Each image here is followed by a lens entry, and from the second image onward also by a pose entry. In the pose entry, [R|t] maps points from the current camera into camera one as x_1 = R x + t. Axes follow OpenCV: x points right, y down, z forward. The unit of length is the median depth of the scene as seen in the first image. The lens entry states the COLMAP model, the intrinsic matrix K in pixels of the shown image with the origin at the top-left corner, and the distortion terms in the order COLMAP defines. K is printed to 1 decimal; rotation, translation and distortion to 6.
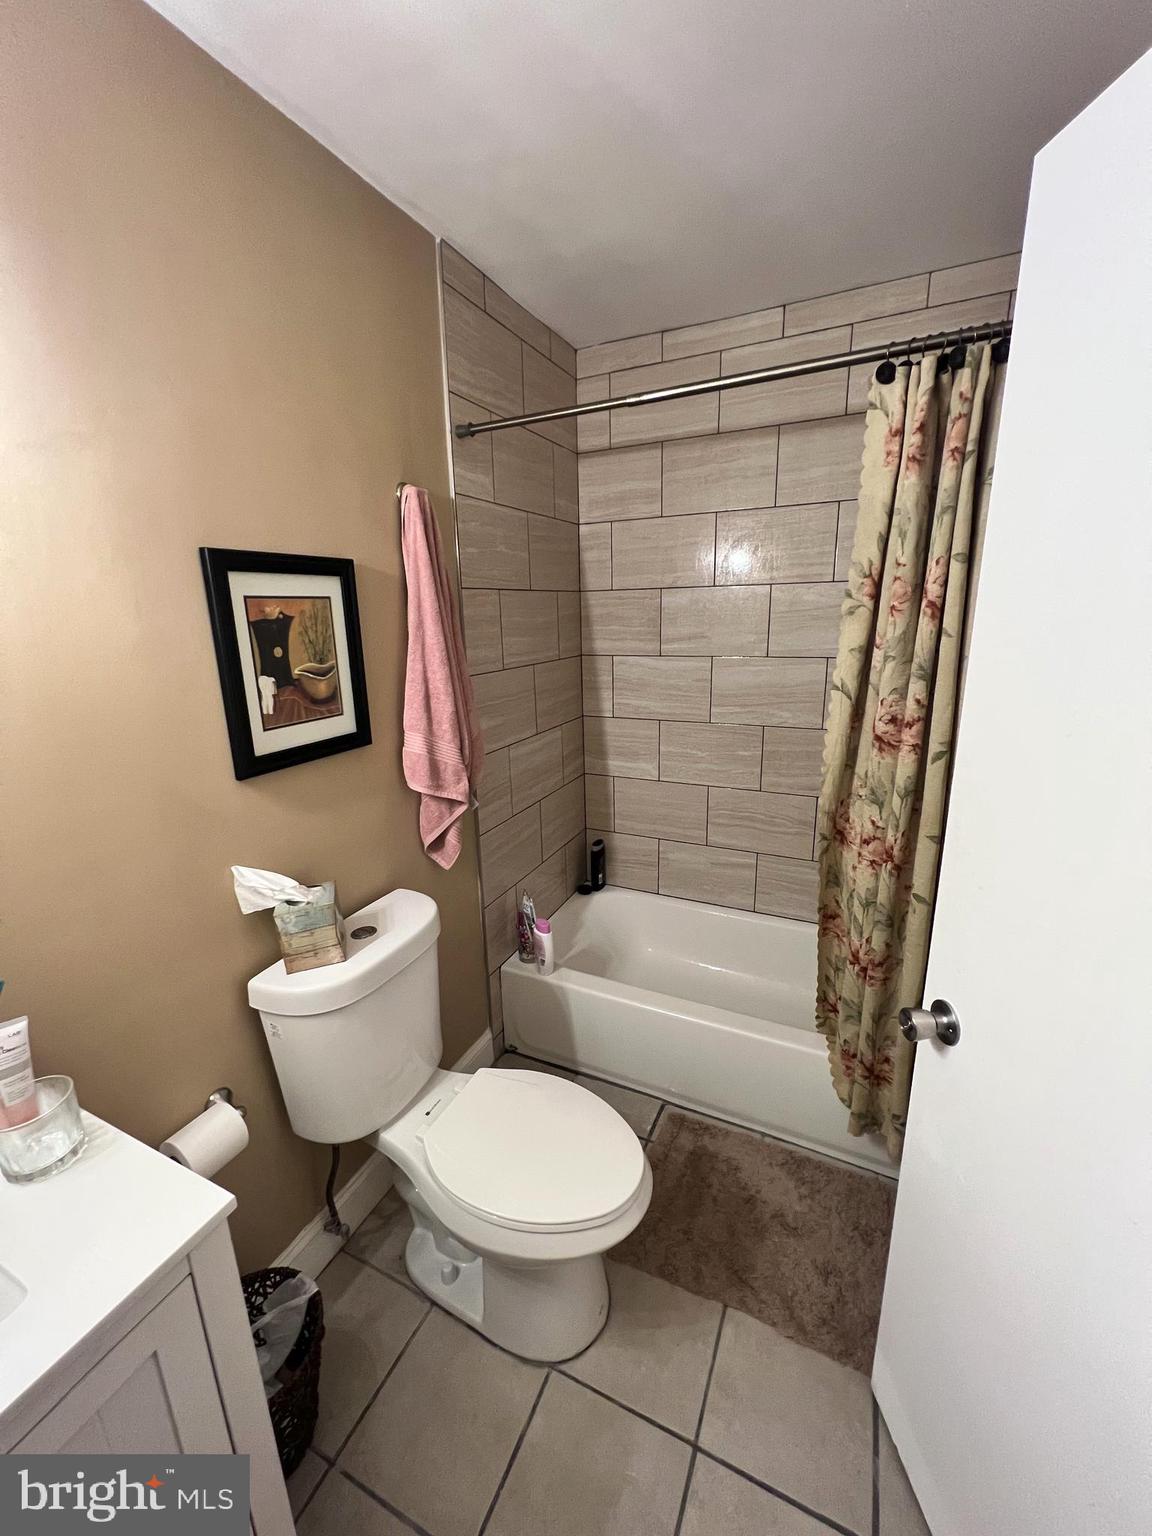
lens RADIAL K [[607.9, 0, 576.0], [0, 607.9, 768.0], [0, 0, 1]] dist [0.009246, 0.000046]
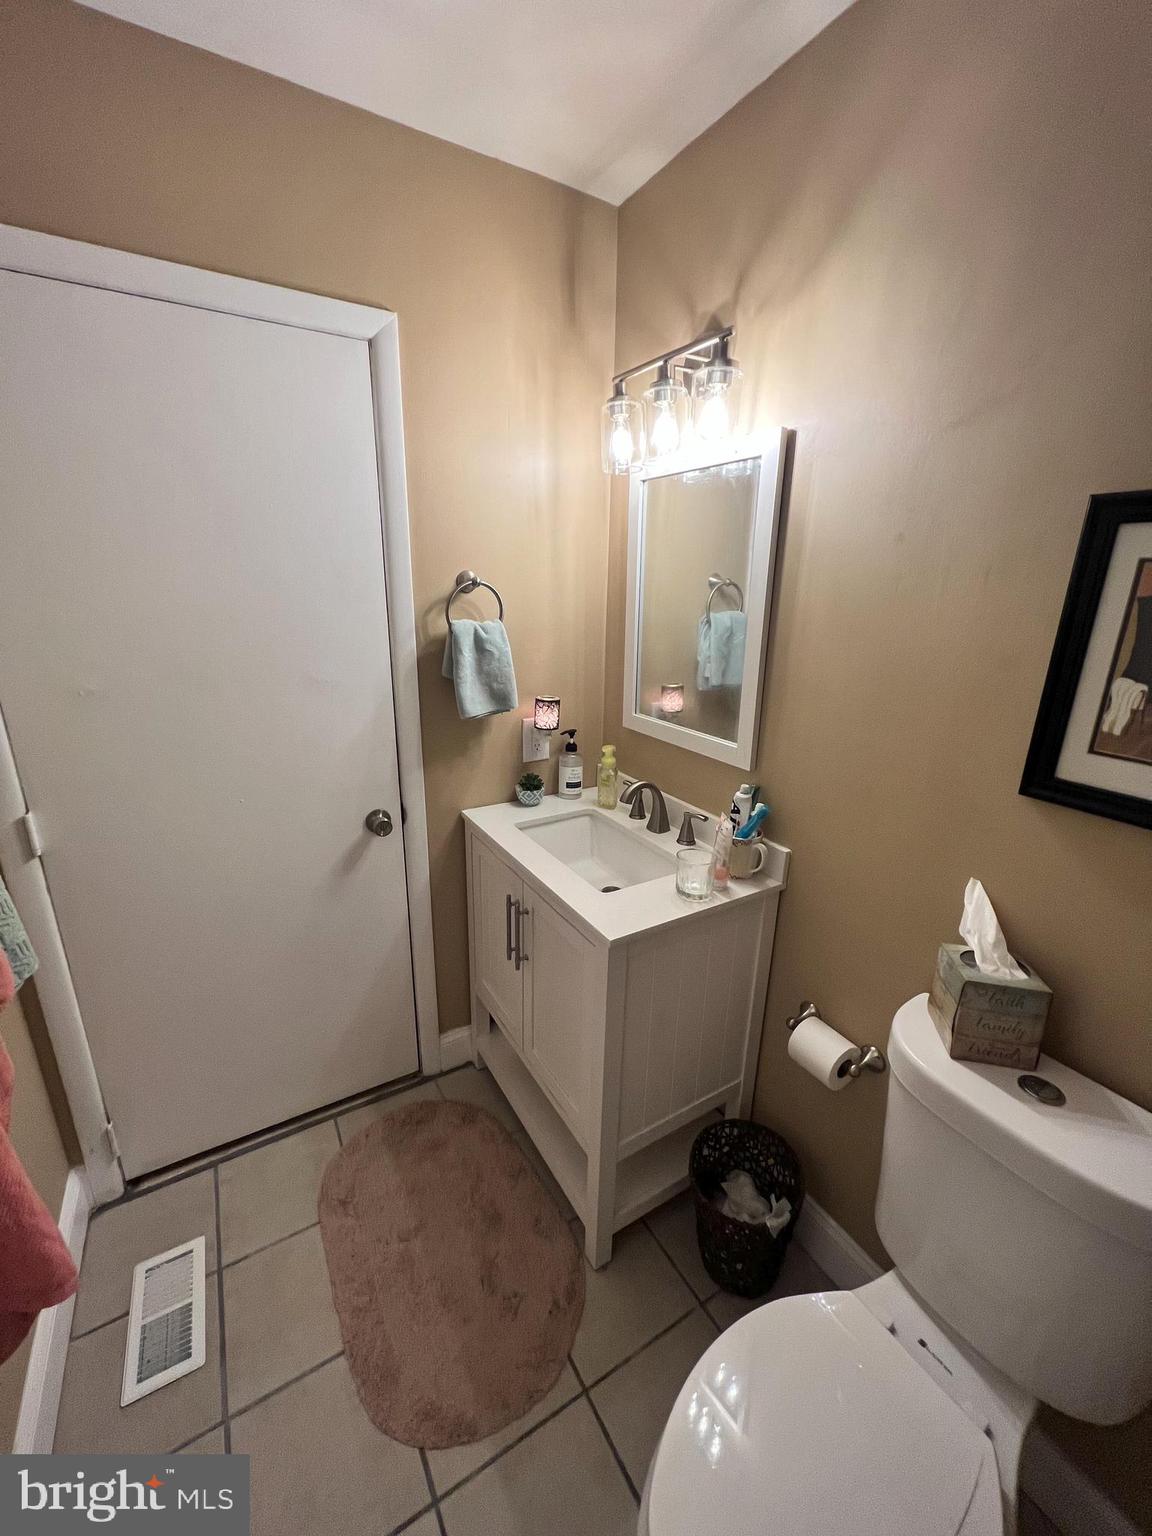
lens RADIAL K [[607.9, 0, 576.0], [0, 607.9, 768.0], [0, 0, 1]] dist [0.009246, 0.000046]
pose [[-0.549808, 0.253873, -0.795776, 0.396228], [-0.214835, 0.877665, 0.428428, -0.224894], [0.807191, 0.406514, -0.428006, 0.839552]]
